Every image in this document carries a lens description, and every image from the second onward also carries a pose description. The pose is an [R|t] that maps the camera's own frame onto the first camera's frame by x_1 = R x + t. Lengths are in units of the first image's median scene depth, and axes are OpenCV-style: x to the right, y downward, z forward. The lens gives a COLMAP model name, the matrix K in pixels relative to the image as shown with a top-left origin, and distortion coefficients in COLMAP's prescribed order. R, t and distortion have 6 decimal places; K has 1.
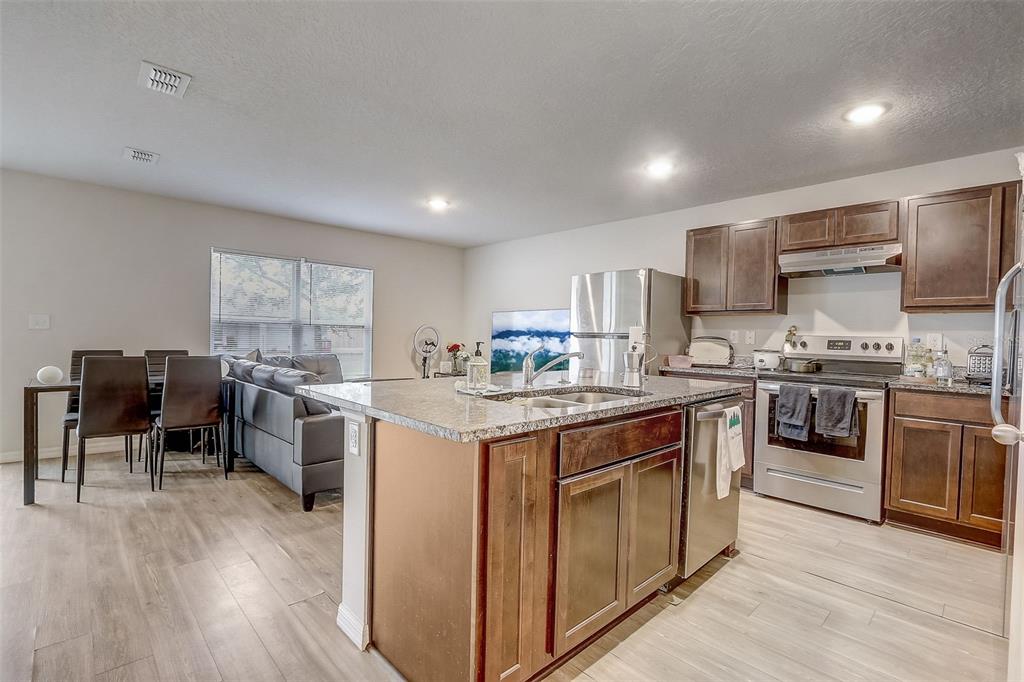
lens RADIAL K [[469.6, 0, 513.2], [0, 469.6, 342.7], [0, 0, 1]] dist [-0.016107, 0.001310]
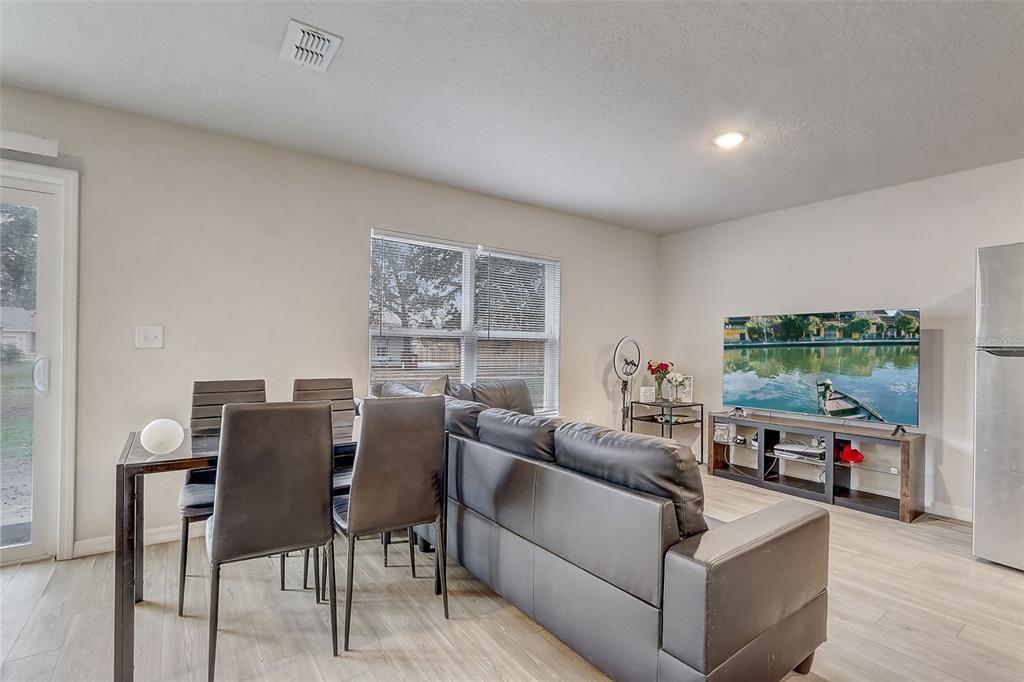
lens RADIAL K [[469.6, 0, 513.2], [0, 469.6, 342.8], [0, 0, 1]] dist [-0.016107, 0.001310]
pose [[0.990245, -0.009501, -0.139016, -0.435247], [0.005784, 0.999615, -0.027123, -0.016635], [0.139220, 0.026055, 0.989919, 0.432683]]
